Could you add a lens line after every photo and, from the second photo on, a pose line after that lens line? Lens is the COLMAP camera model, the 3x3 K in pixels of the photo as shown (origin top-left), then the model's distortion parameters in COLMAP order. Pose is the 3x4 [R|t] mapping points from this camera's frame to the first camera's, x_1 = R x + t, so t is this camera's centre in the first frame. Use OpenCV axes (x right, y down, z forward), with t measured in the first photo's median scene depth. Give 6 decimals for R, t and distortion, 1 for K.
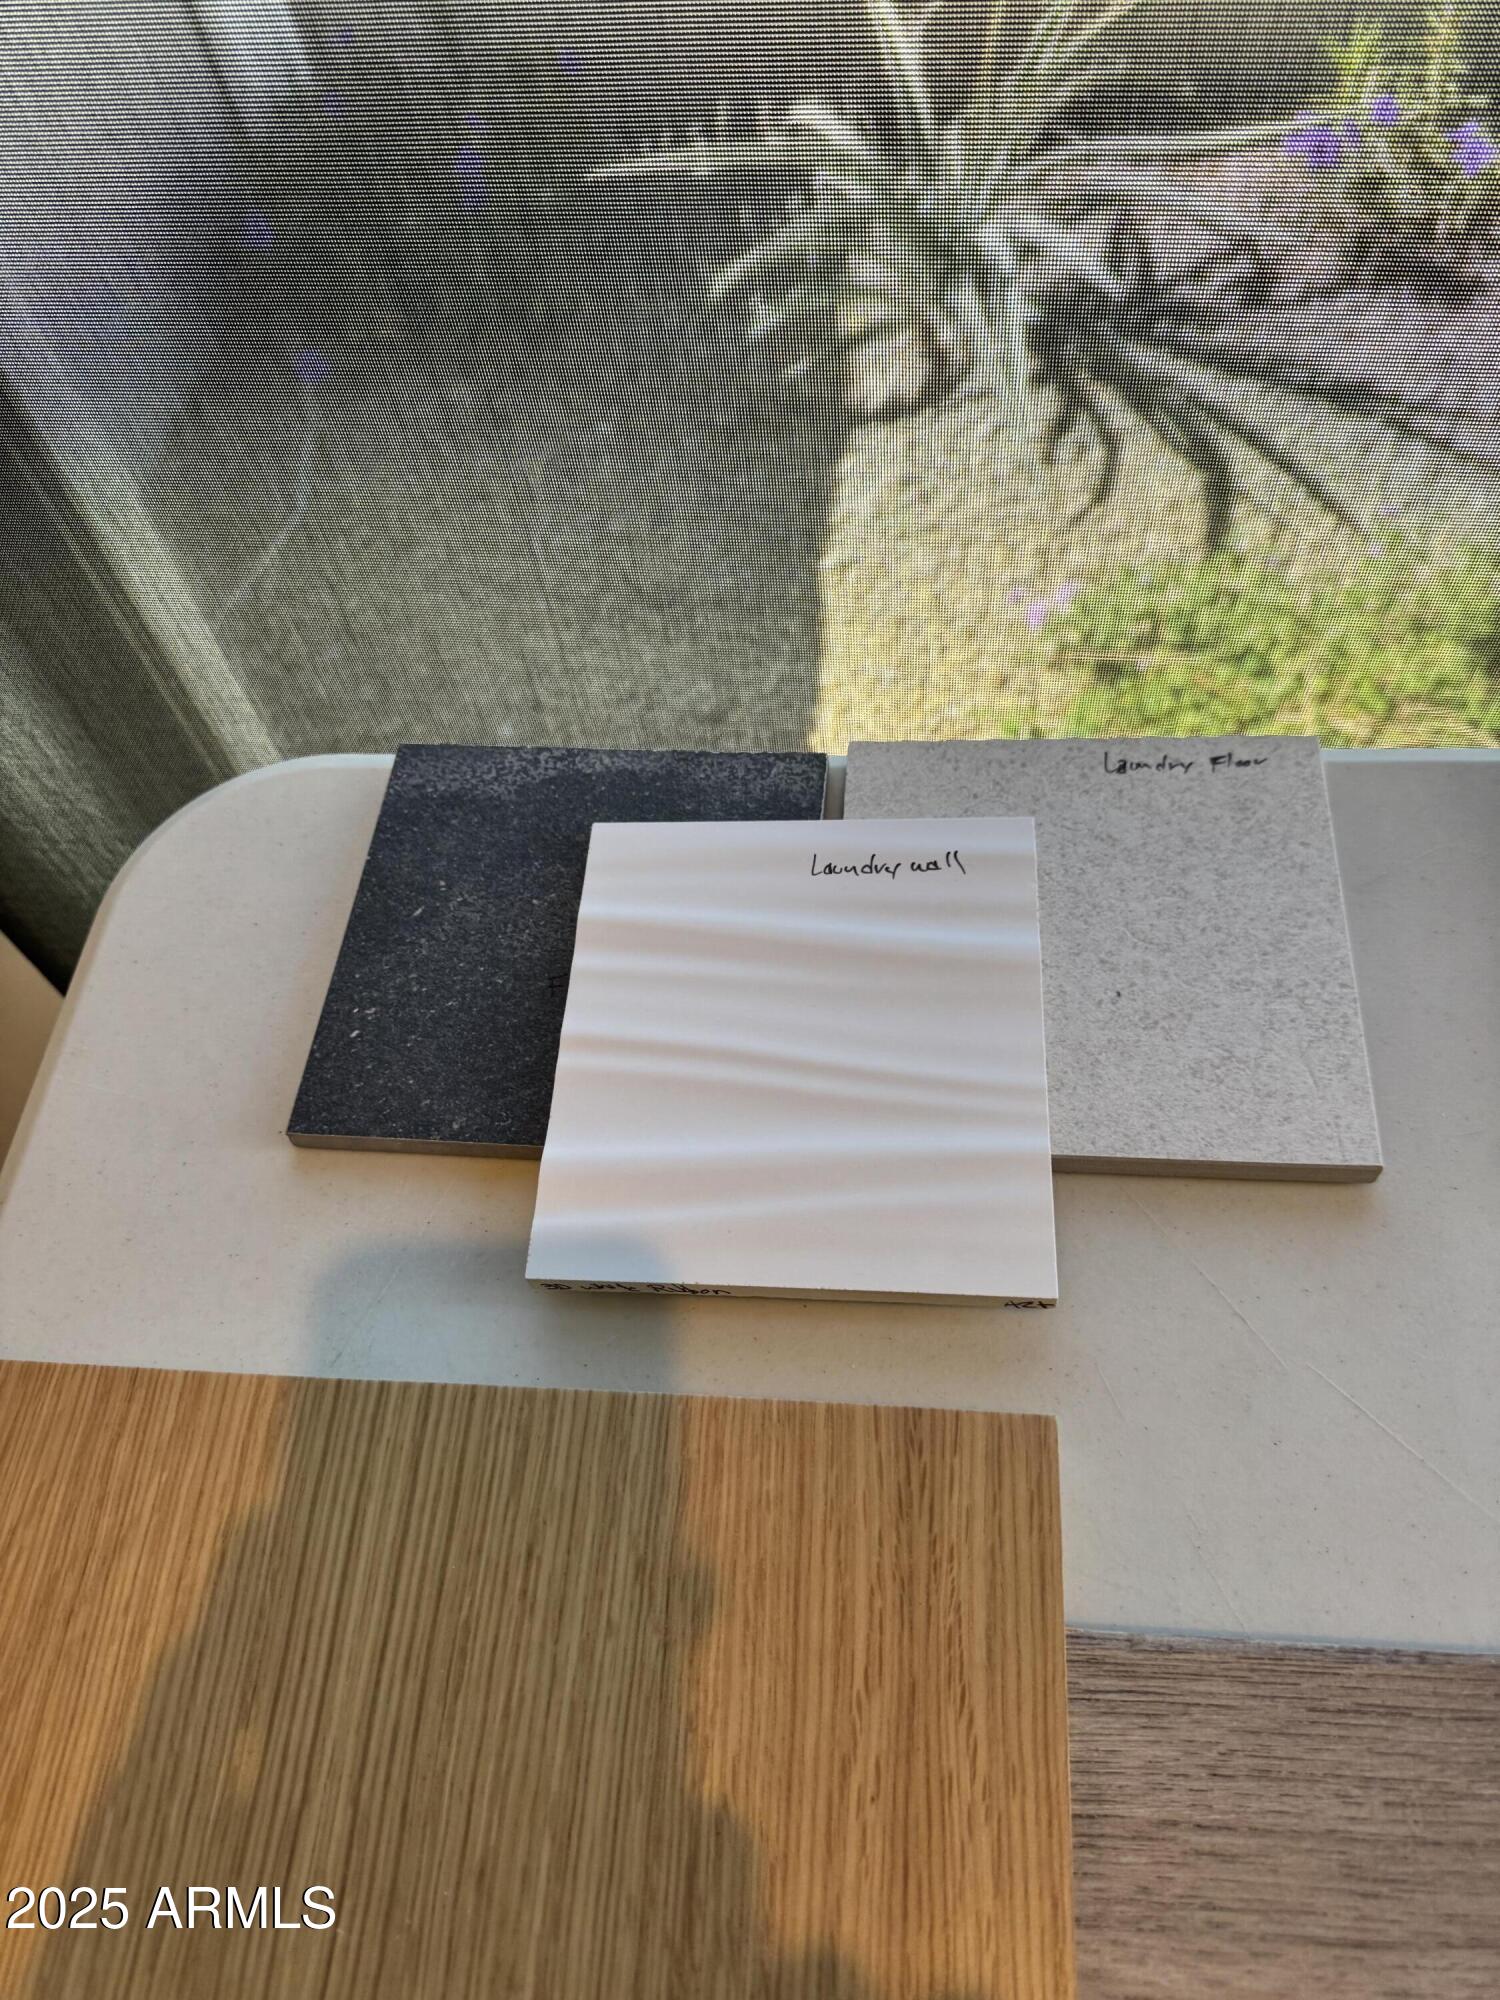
lens RADIAL K [[1413.3, 0, 753.5], [0, 1413.3, 991.6], [0, 0, 1]] dist [0.031362, -0.050122]
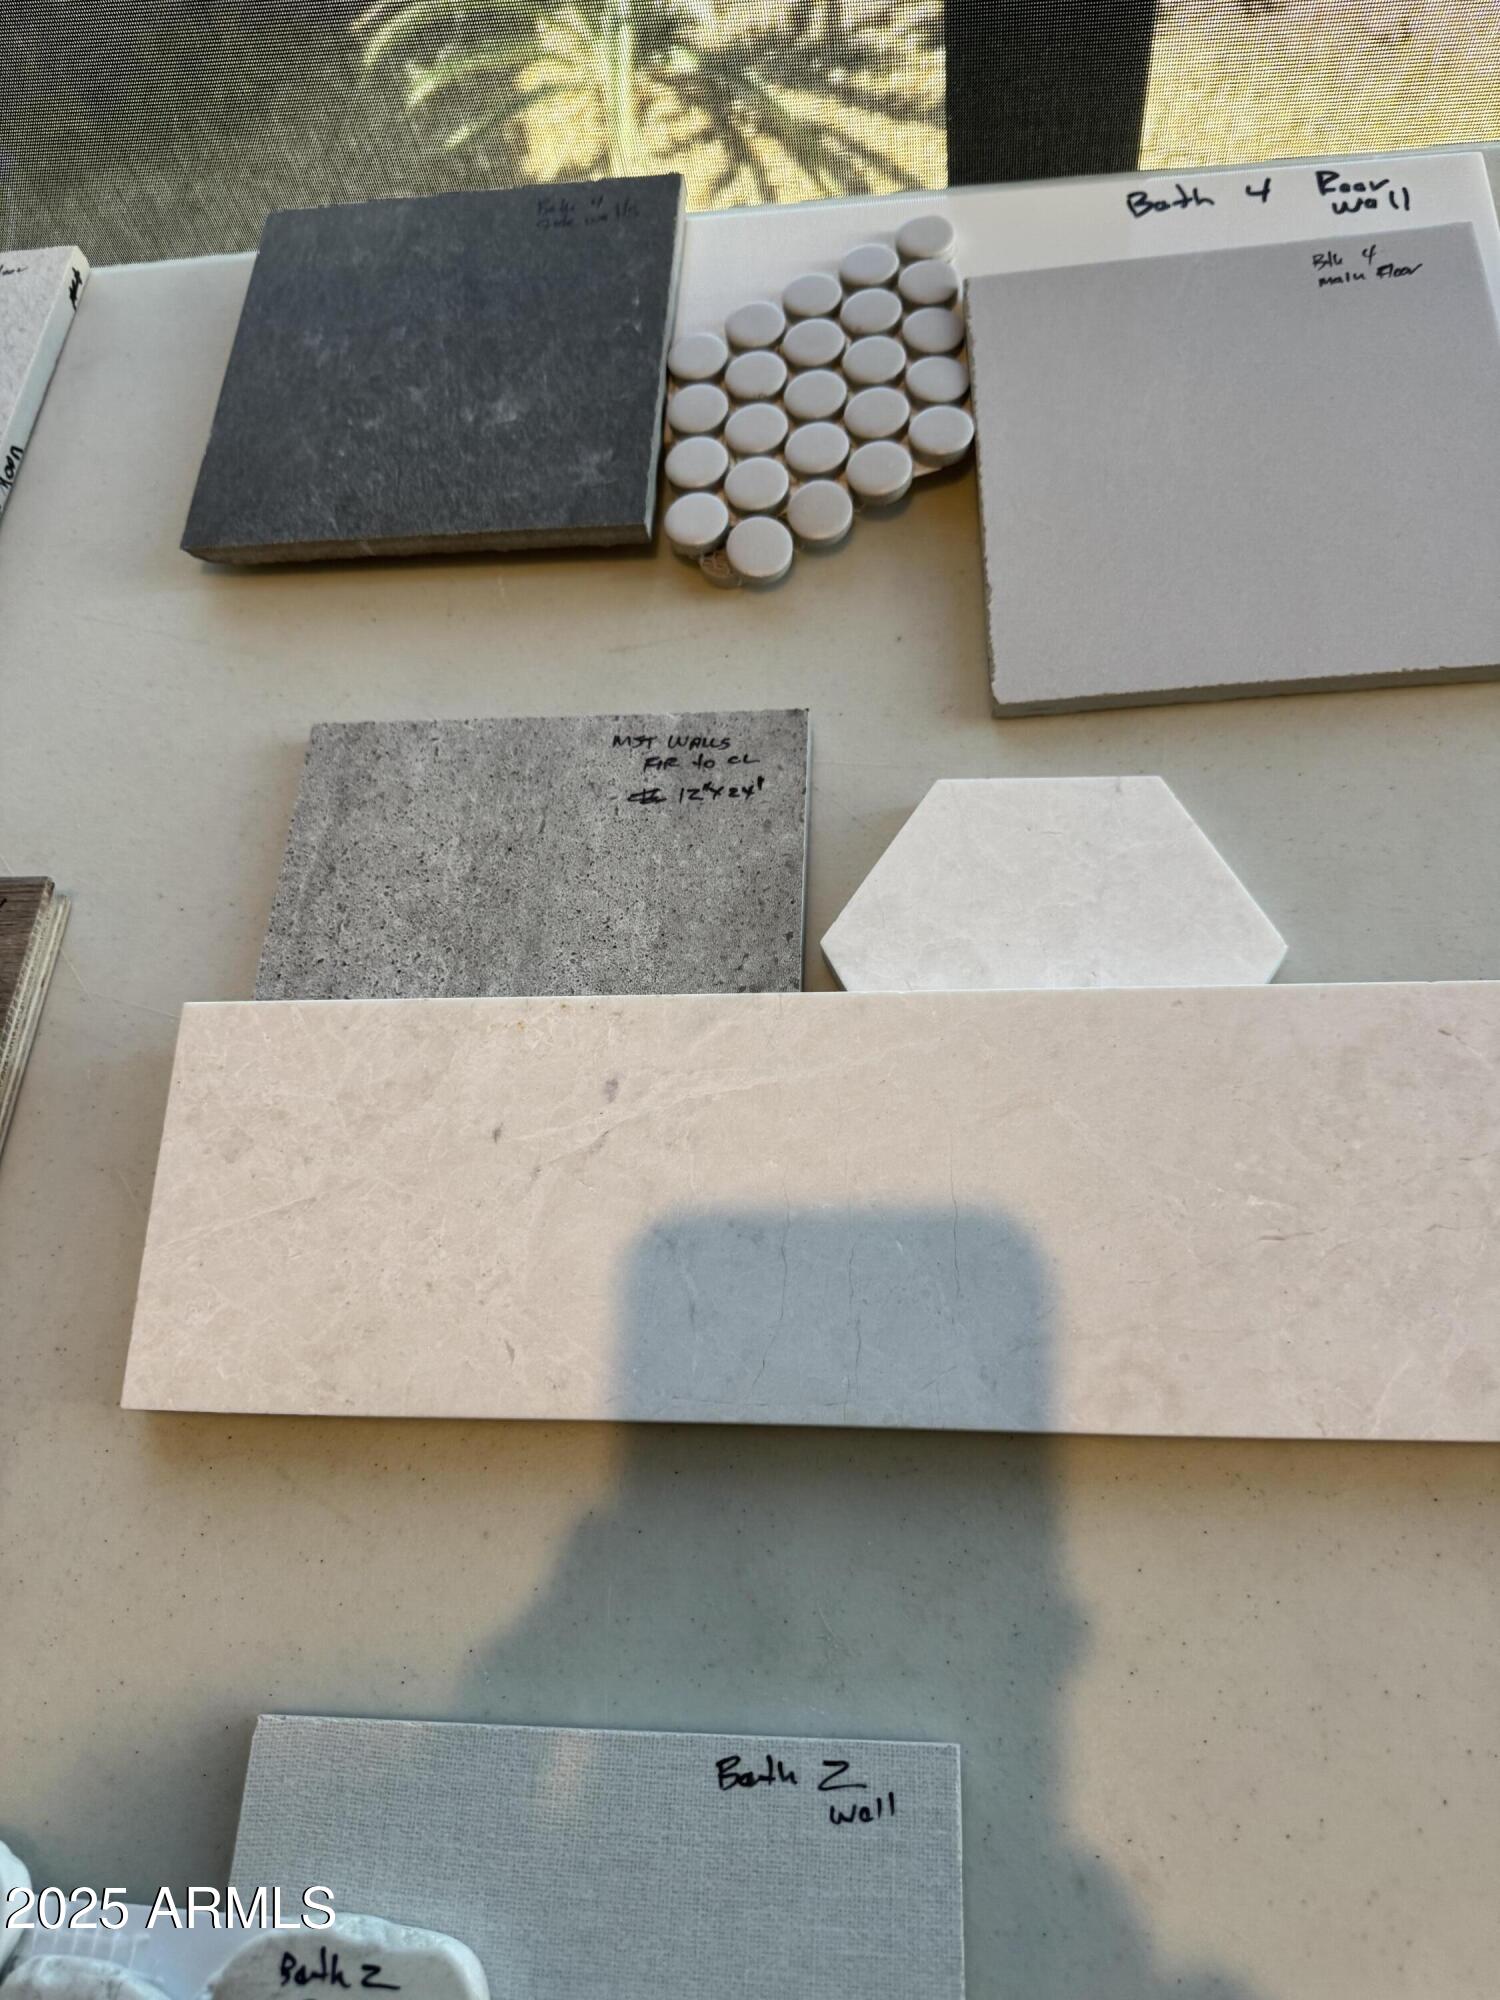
lens RADIAL K [[1413.3, 0, 760.9], [0, 1413.3, 1009.7], [0, 0, 1]] dist [0.031362, -0.050122]
pose [[0.998965, -0.039587, -0.022392, 1.065970], [0.041592, 0.994356, 0.097601, 0.359212], [0.018402, -0.098432, 0.994974, -0.199012]]
